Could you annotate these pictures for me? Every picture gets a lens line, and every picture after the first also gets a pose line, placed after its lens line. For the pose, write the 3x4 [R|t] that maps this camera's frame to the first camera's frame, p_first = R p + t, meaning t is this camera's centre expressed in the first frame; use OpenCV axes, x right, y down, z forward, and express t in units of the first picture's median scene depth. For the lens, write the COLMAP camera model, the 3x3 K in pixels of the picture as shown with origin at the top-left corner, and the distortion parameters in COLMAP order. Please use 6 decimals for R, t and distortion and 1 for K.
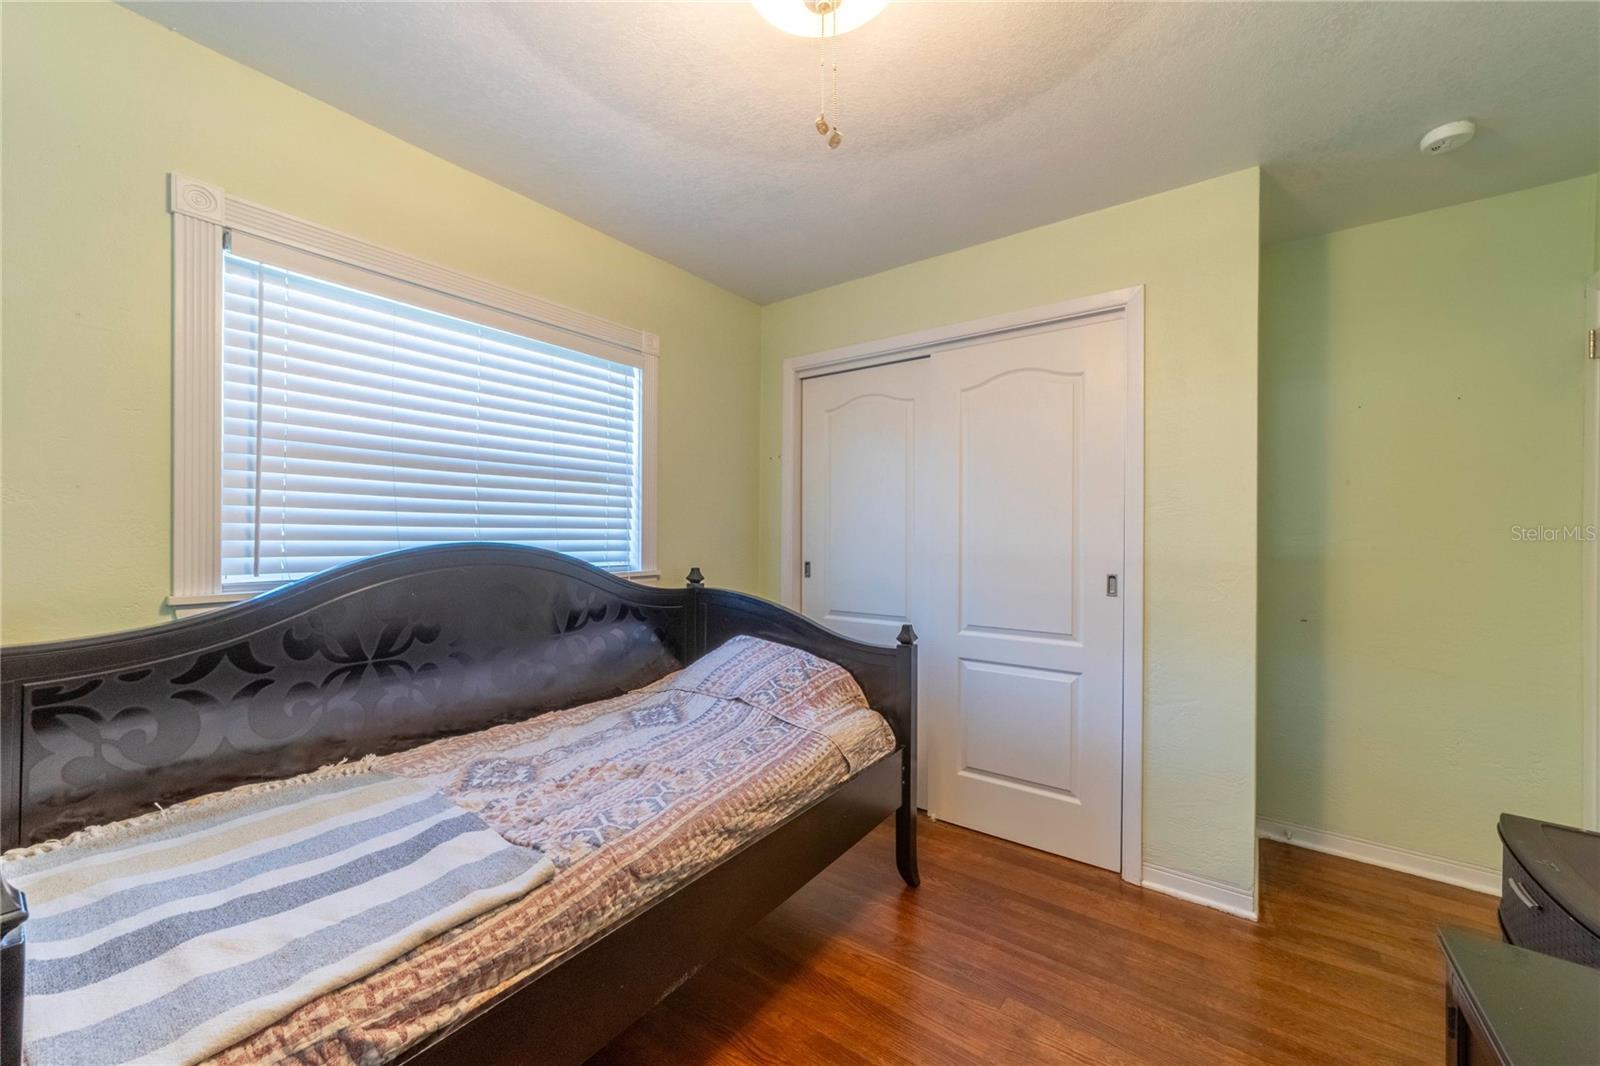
lens RADIAL K [[614.2, 0, 794.9], [0, 614.2, 534.4], [0, 0, 1]] dist [-0.021582, 0.008252]
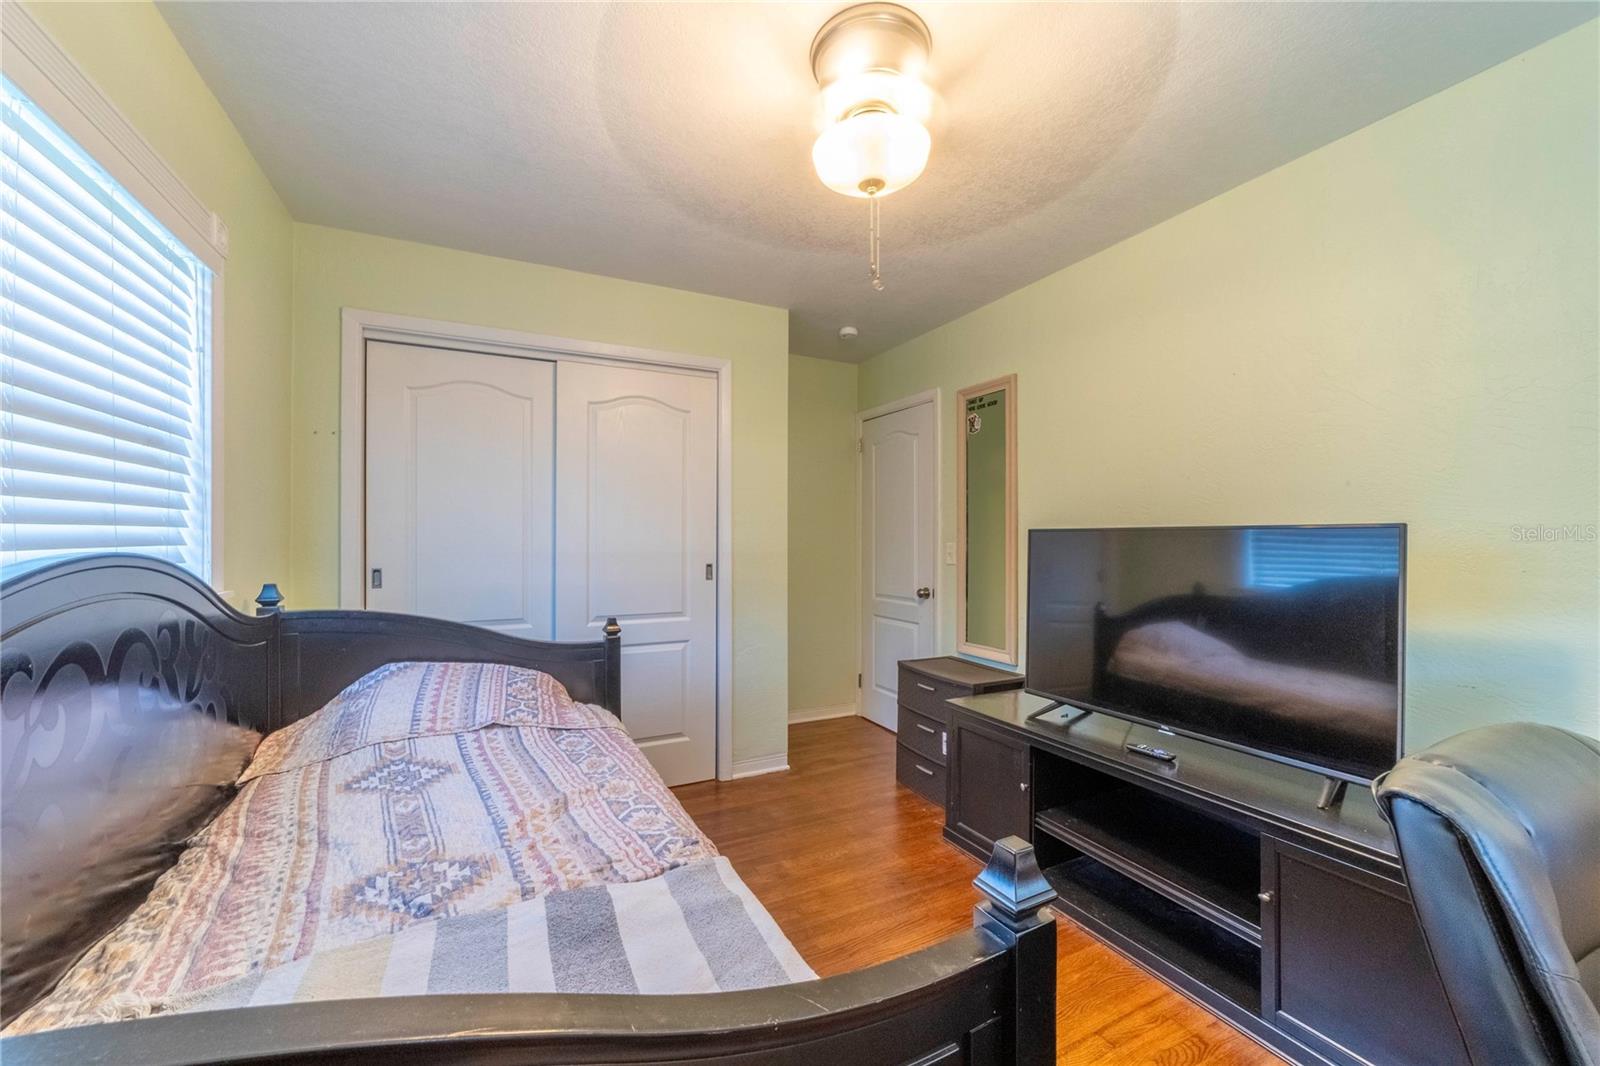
lens RADIAL K [[614.2, 0, 794.9], [0, 614.2, 534.4], [0, 0, 1]] dist [-0.021582, 0.008252]
pose [[0.444036, -0.001364, 0.896008, -0.644799], [-0.001454, 0.999996, 0.002243, -0.004165], [-0.896008, -0.002299, 0.444032, 0.221029]]
